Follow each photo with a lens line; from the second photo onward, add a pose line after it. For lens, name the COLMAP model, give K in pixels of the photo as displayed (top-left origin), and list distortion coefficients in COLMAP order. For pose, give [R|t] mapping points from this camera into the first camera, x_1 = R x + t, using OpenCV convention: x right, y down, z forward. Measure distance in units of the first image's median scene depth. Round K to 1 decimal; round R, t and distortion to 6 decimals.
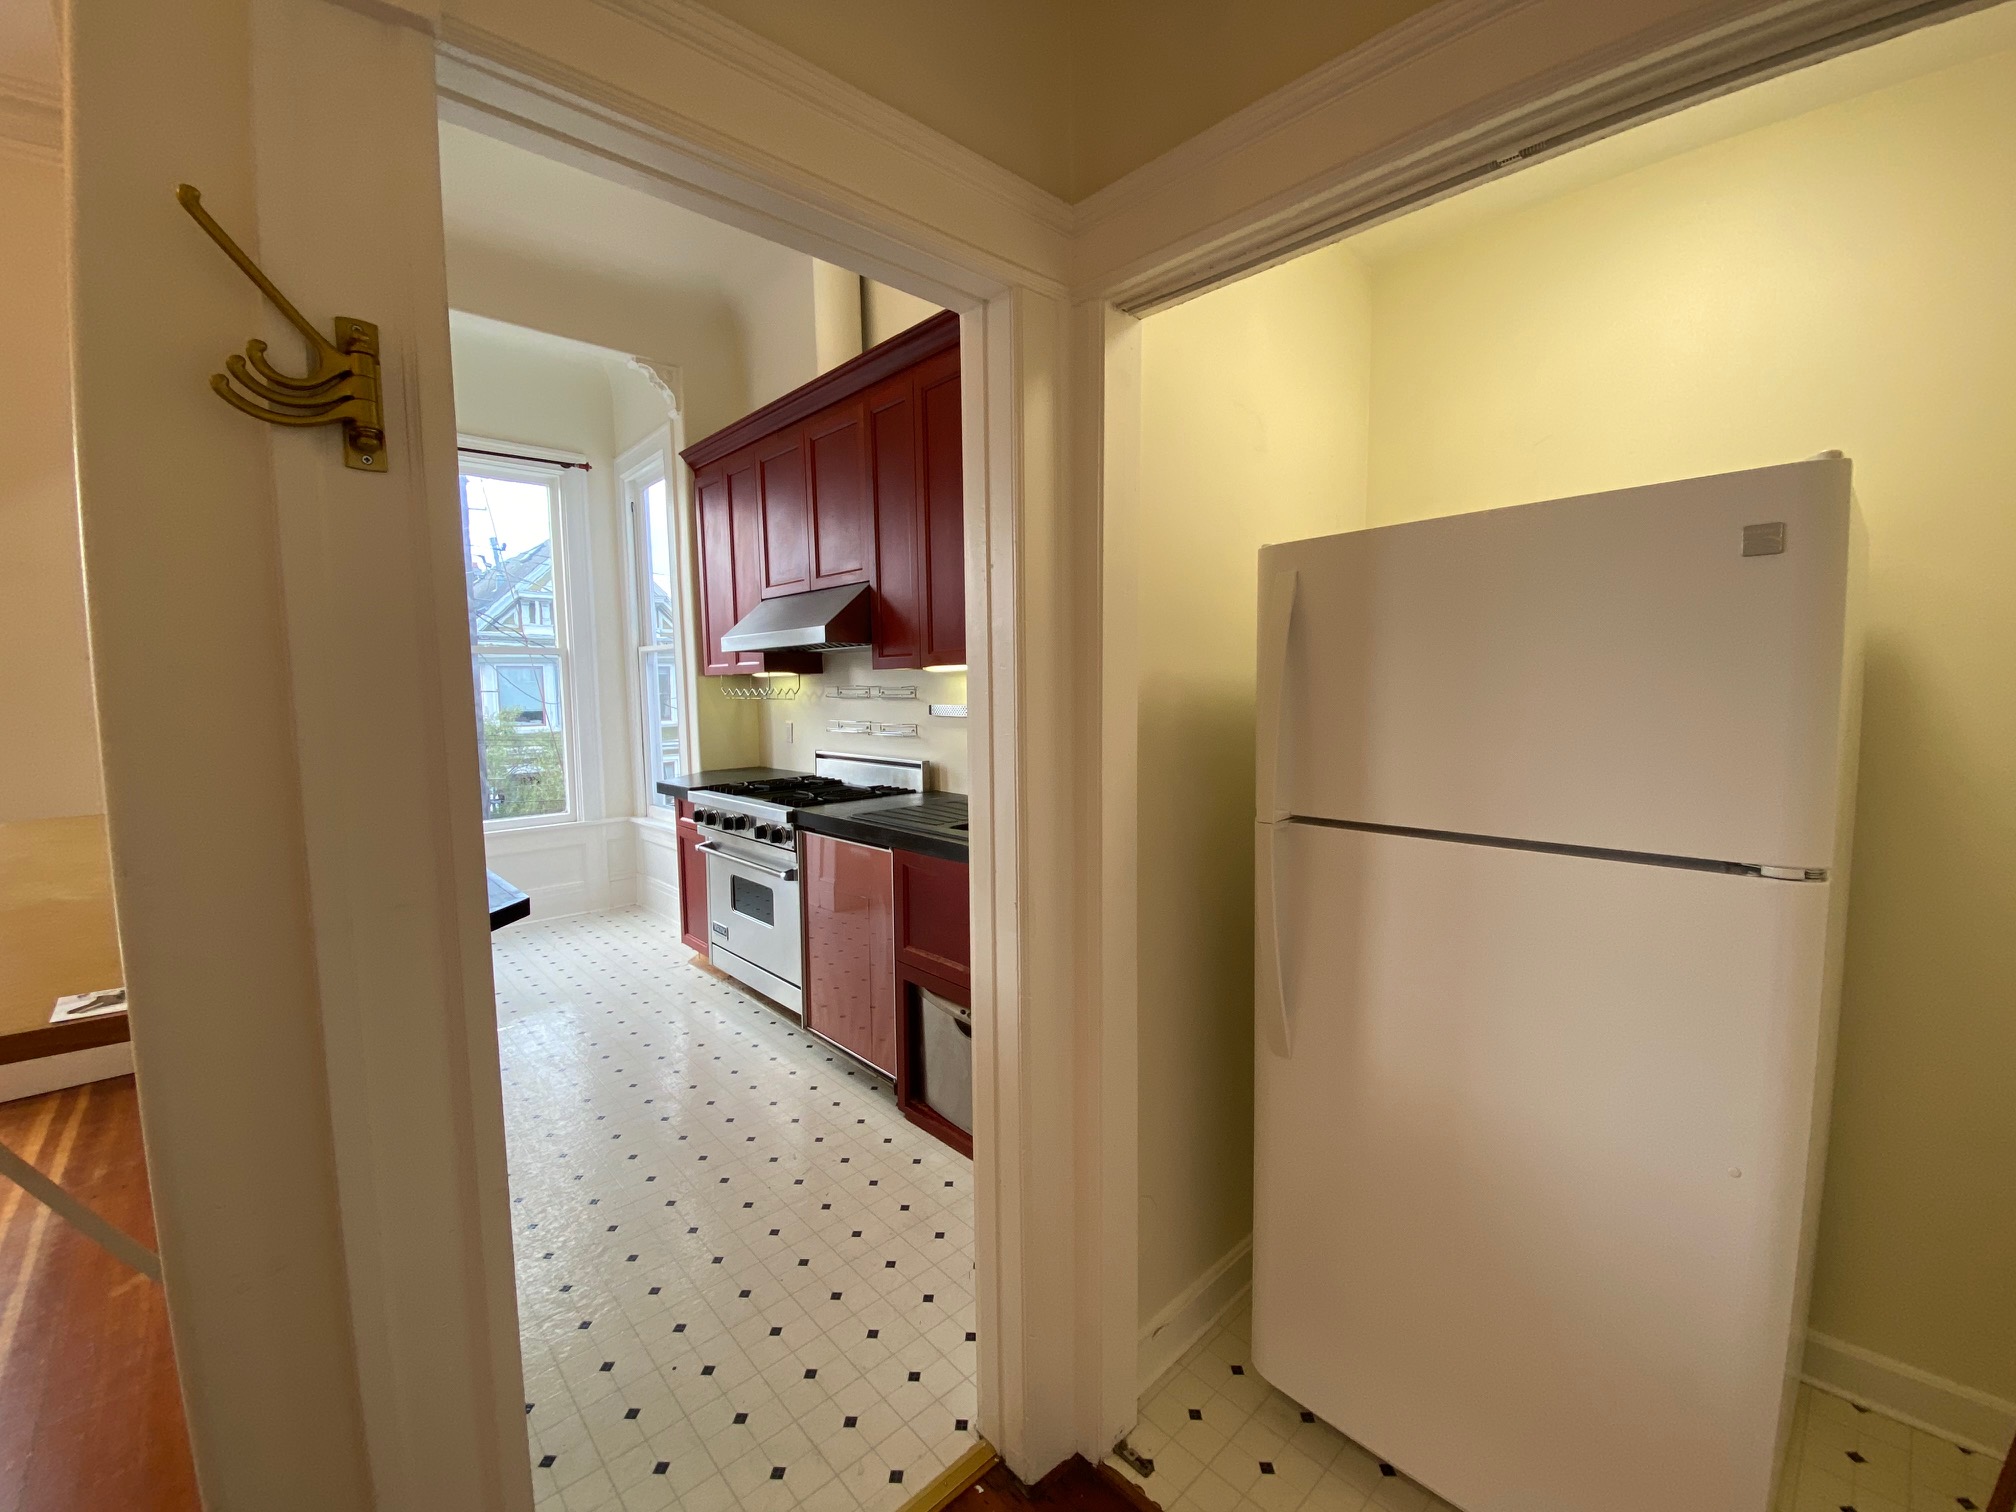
lens RADIAL K [[825.7, 0, 988.3], [0, 825.7, 761.1], [0, 0, 1]] dist [0.004380, -0.000134]
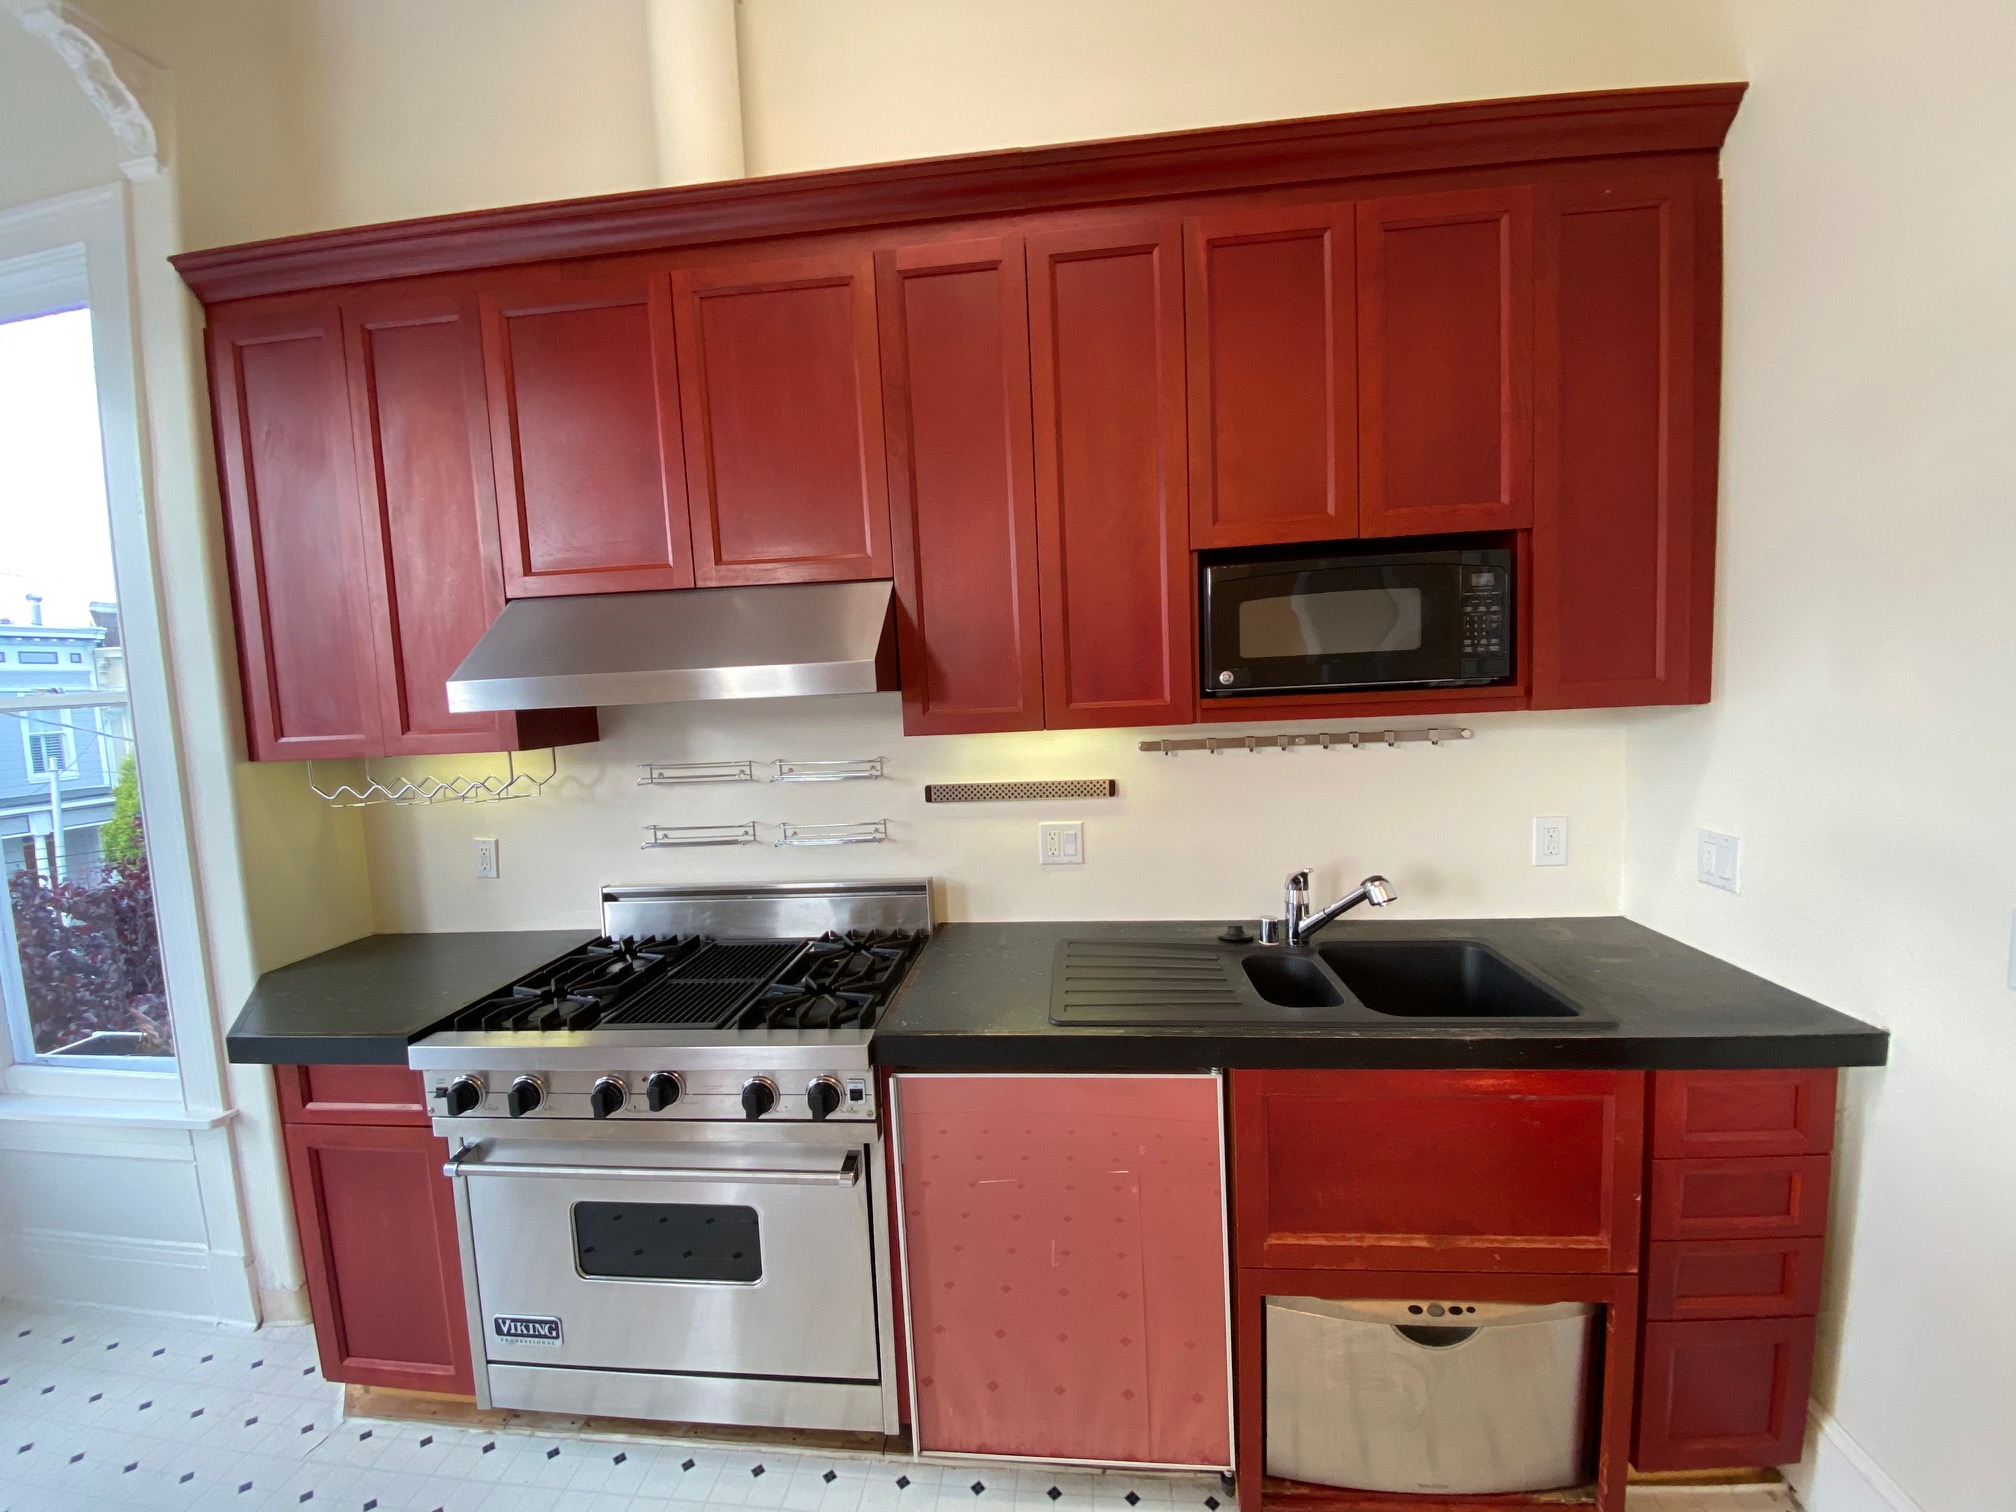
lens RADIAL K [[806.4, 0, 1008.0], [0, 806.4, 756.0], [0, 0, 1]] dist [-0.012402, -0.007056]
pose [[0.742518, -0.085178, 0.664388, -0.376235], [0.101003, 0.994778, 0.014655, -0.083504], [-0.662167, 0.056224, 0.747244, 0.467020]]
